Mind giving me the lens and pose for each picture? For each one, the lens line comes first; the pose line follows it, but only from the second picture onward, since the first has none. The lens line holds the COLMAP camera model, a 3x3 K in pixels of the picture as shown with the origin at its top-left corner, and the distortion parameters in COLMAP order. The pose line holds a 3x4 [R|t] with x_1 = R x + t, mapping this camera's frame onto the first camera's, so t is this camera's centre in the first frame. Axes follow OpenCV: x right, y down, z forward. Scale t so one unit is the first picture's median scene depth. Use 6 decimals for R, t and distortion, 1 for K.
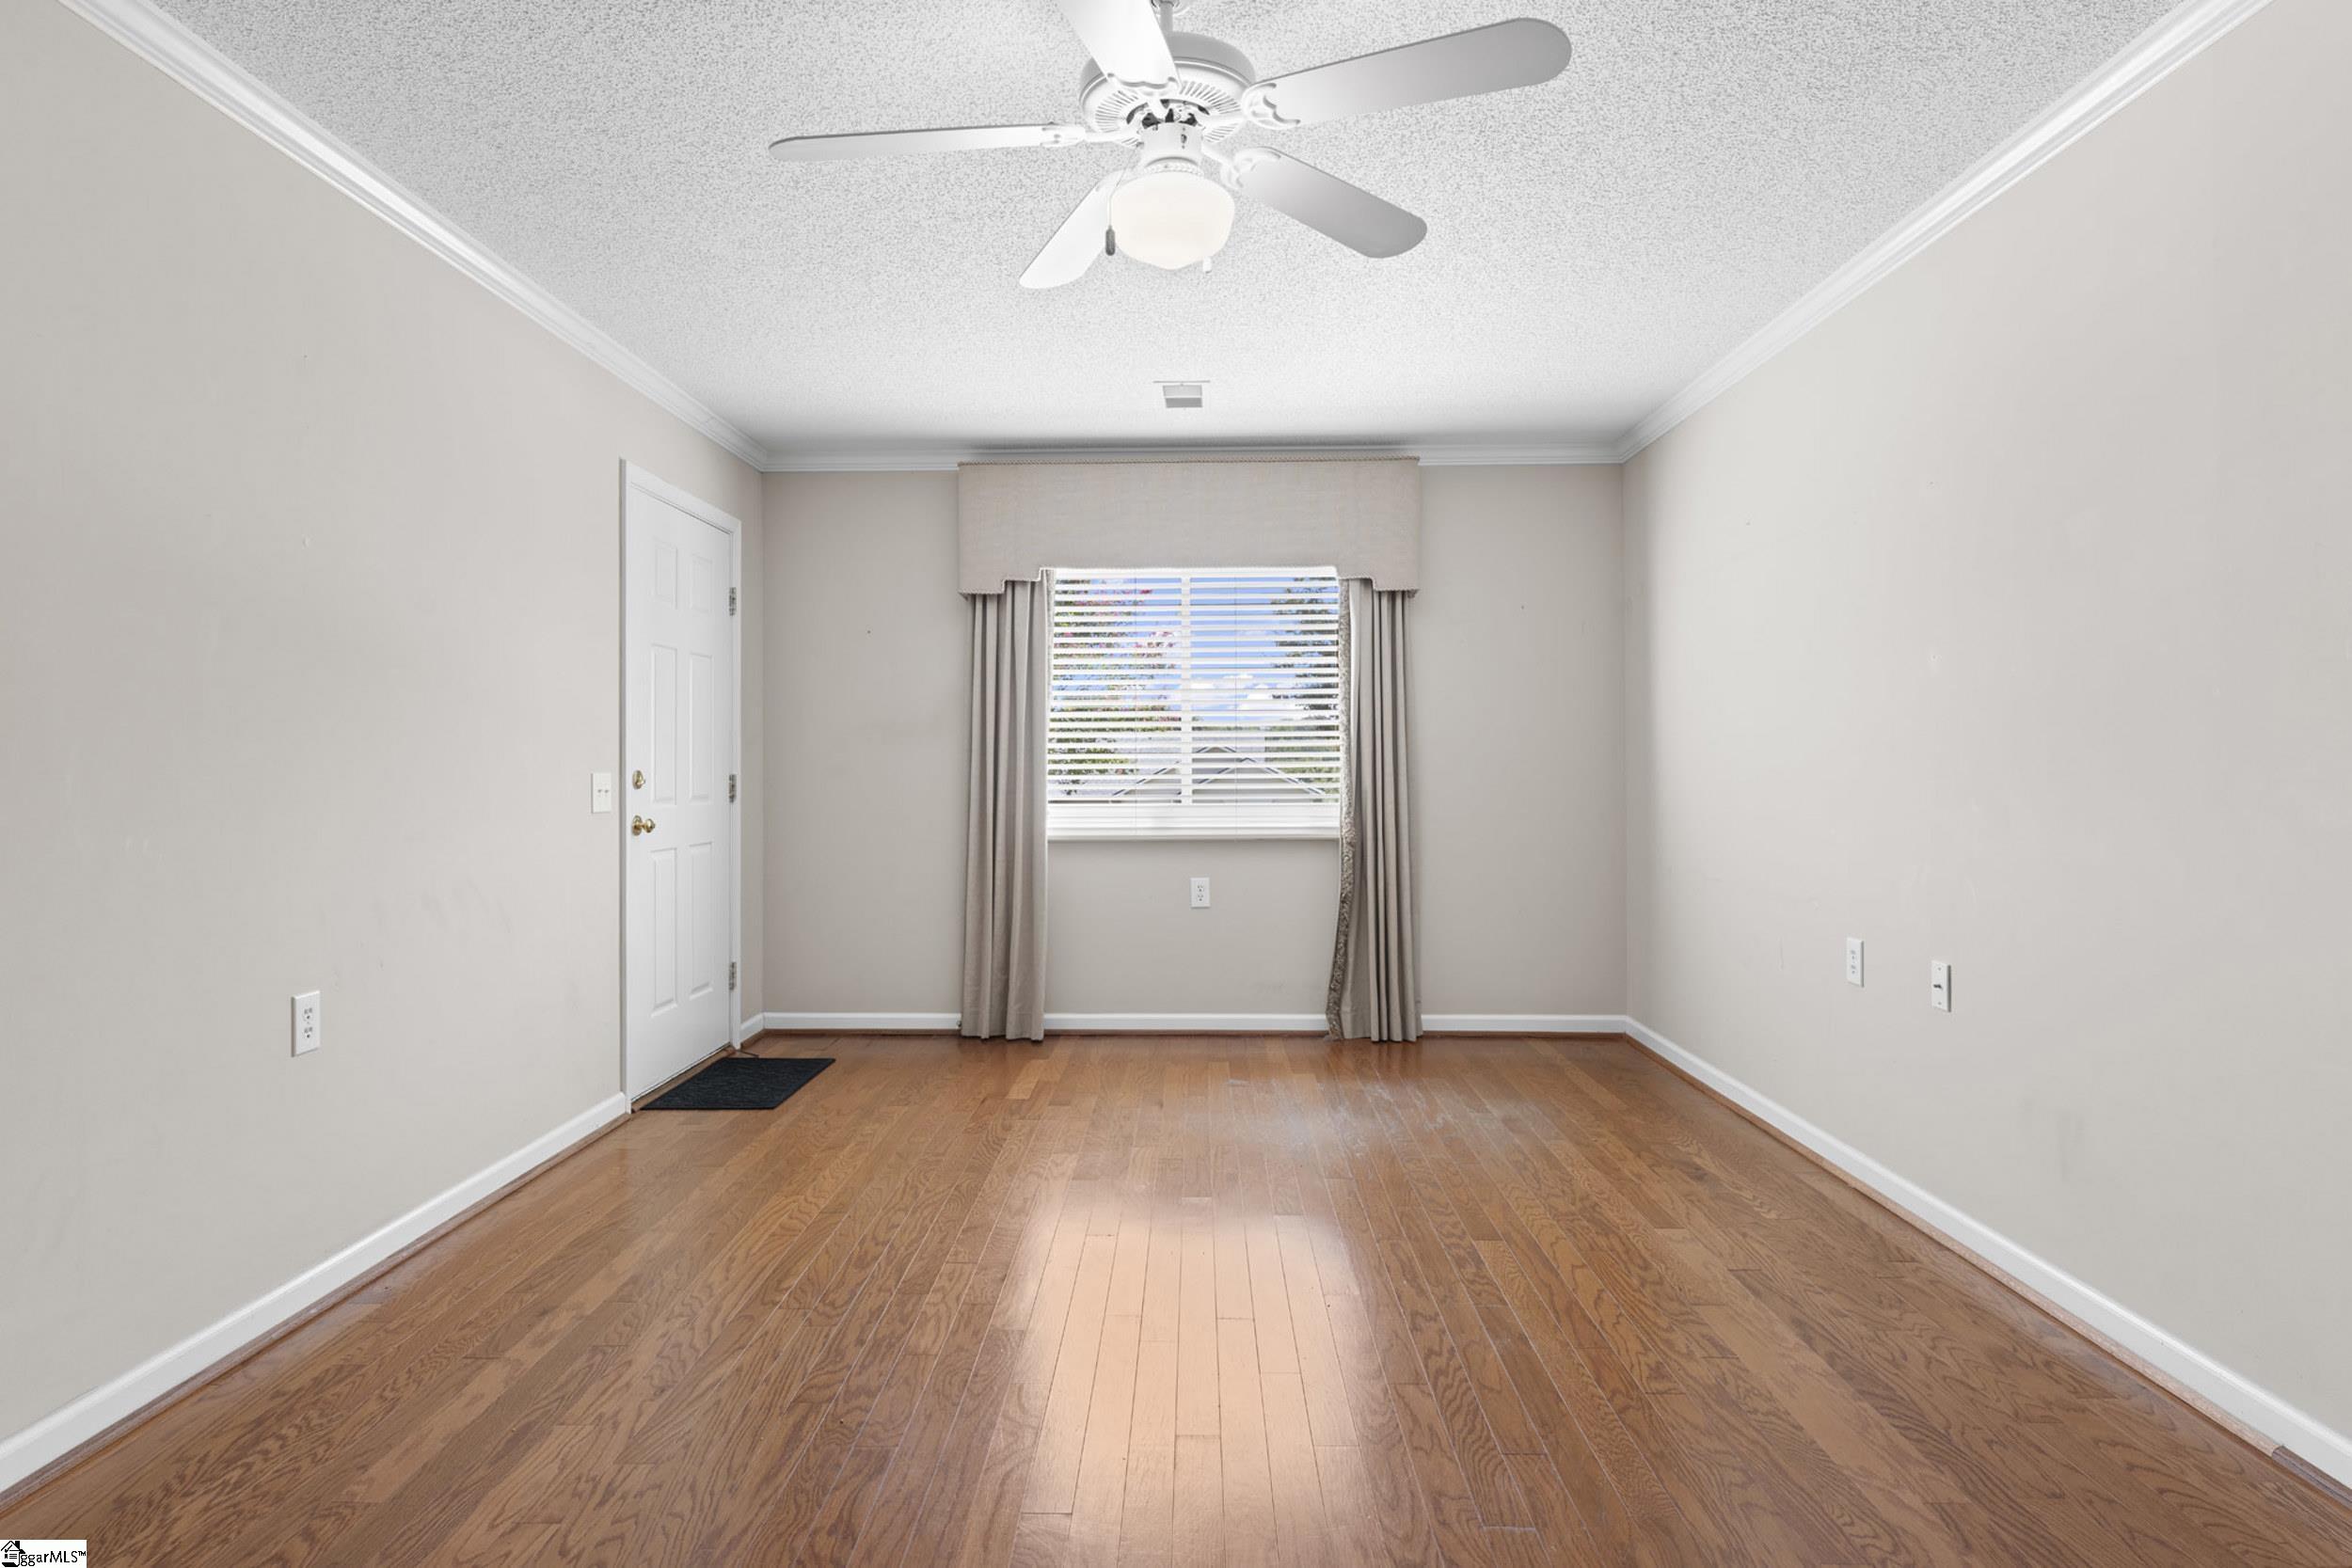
lens RADIAL K [[1292.2, 0, 1160.5], [0, 1292.2, 759.9], [0, 0, 1]] dist [0.000667, -0.000397]
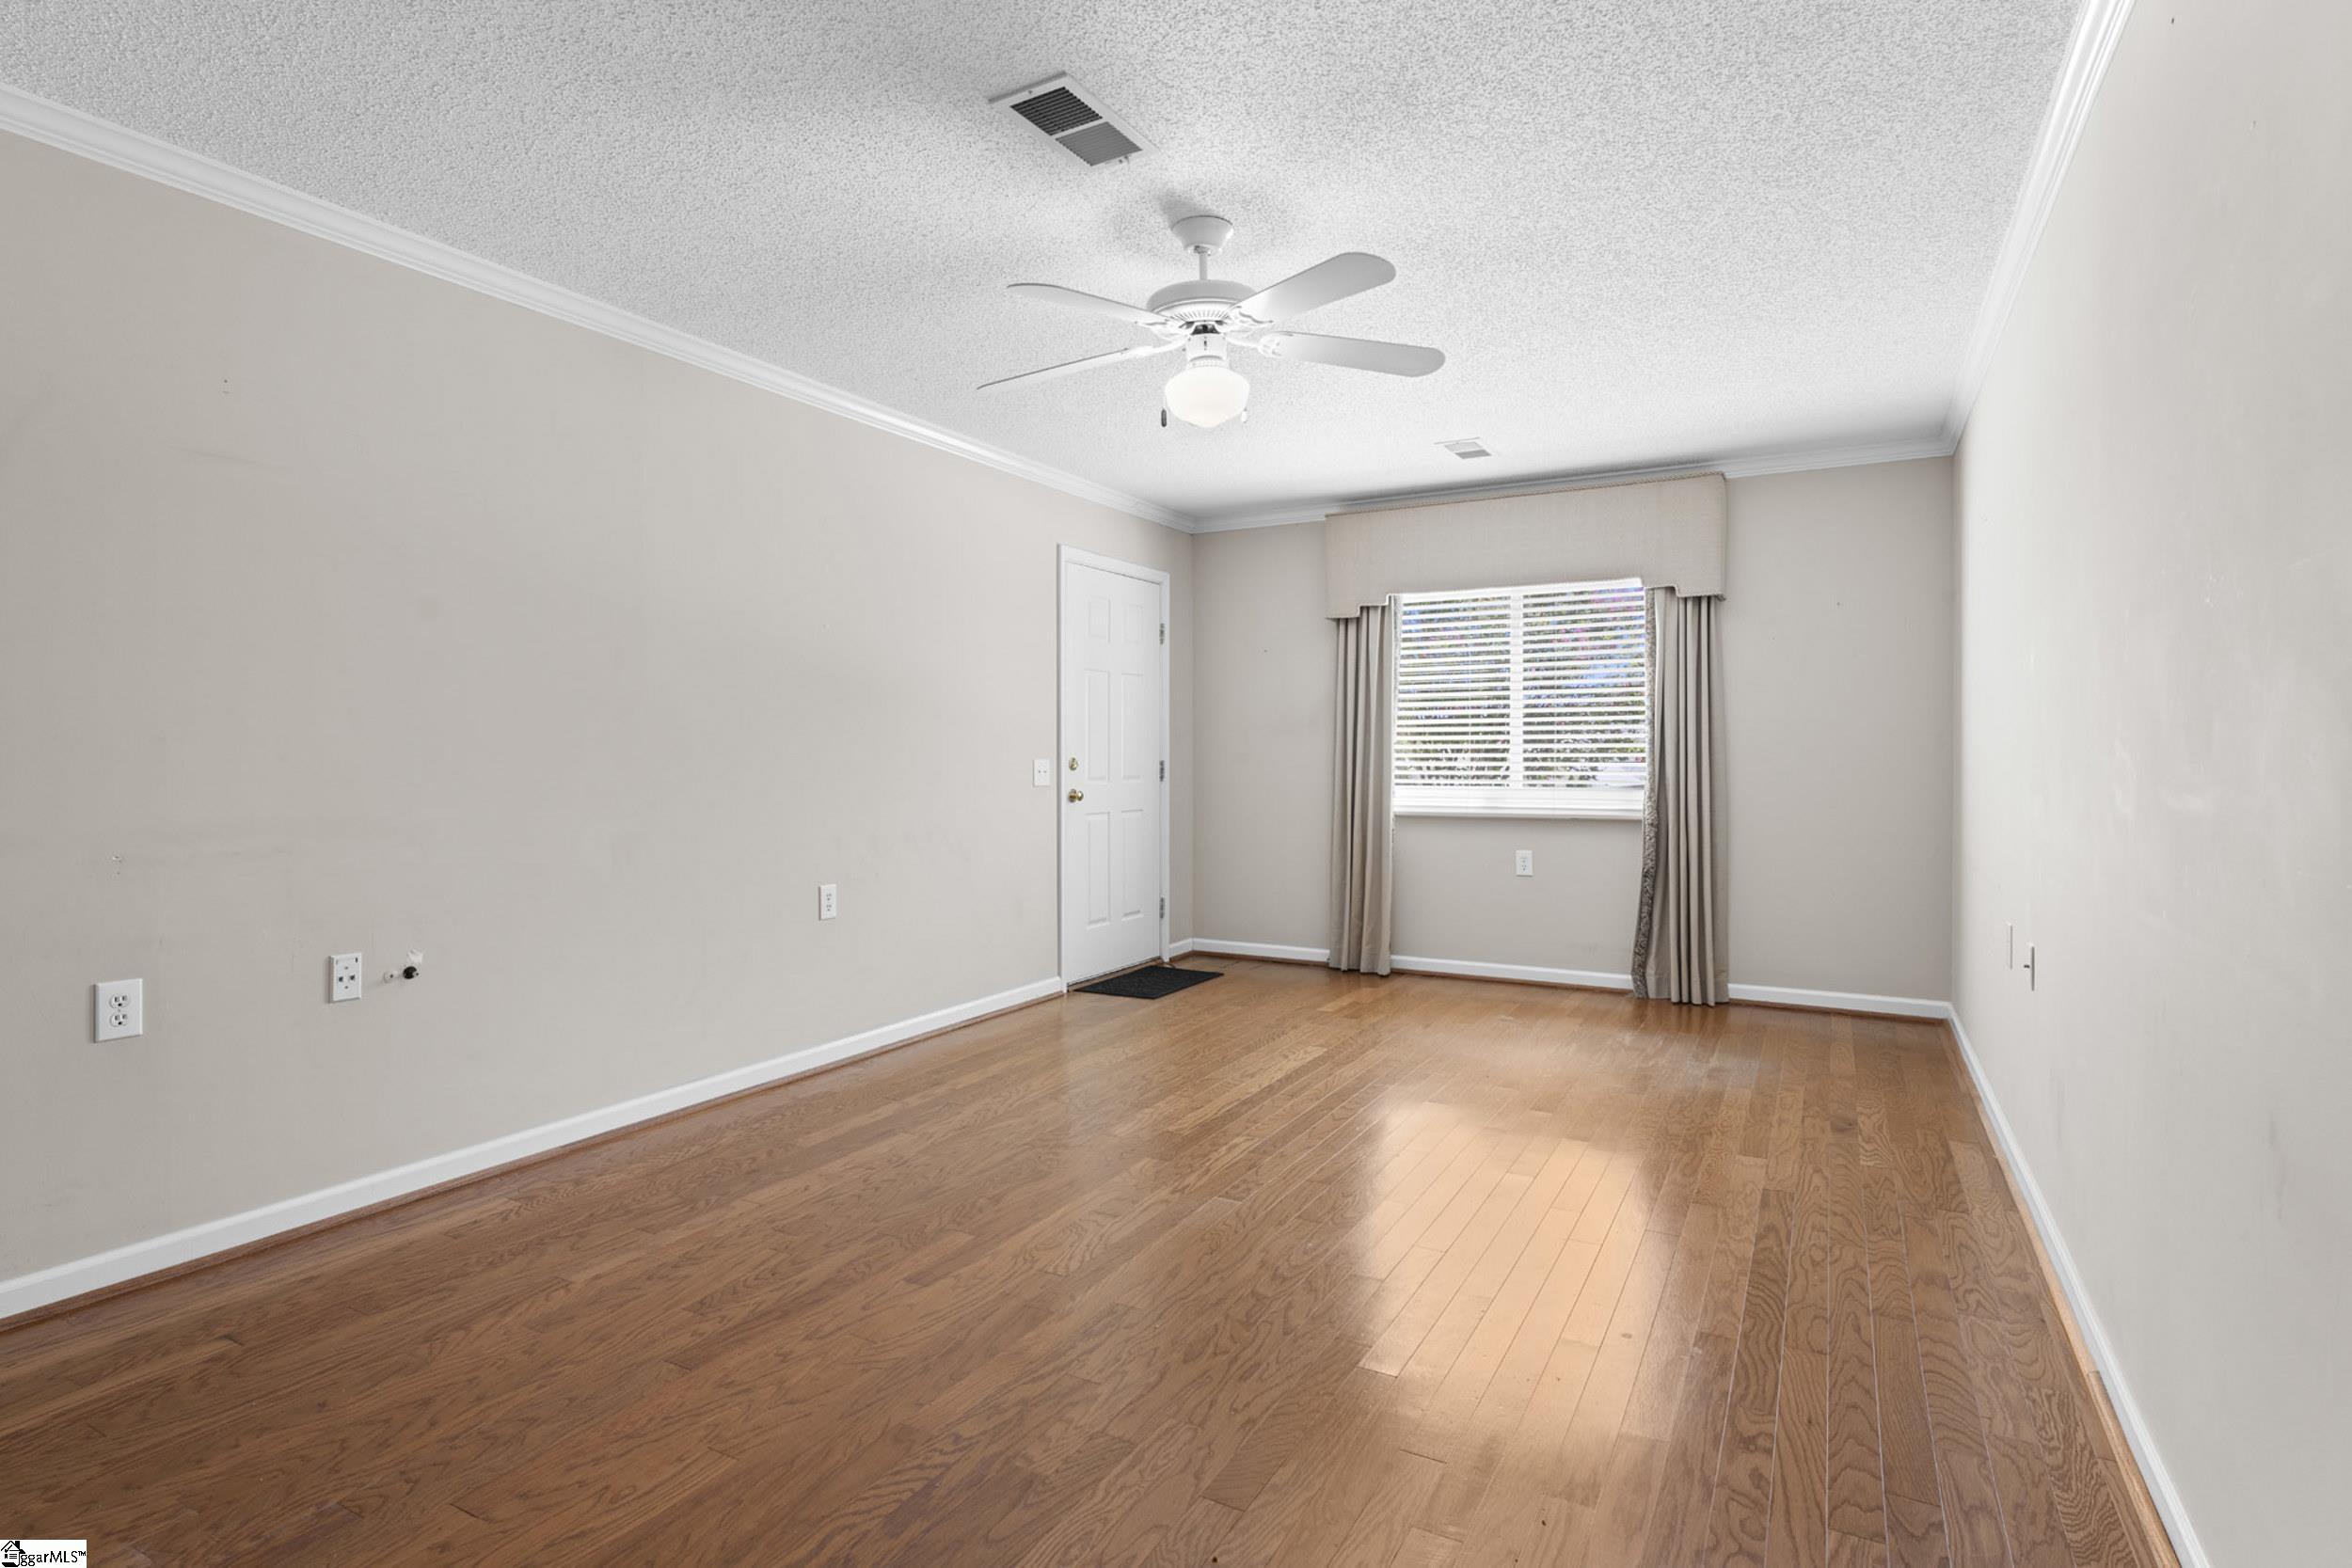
lens RADIAL K [[1183.0, 0, 1170.1], [0, 1183.0, 770.7], [0, 0, 1]] dist [0.000874, 0.000044]
pose [[0.887708, 0.008314, -0.460331, 0.248041], [0.000727, 0.999810, 0.019460, -0.002420], [0.460405, -0.017609, 0.887534, -0.103877]]
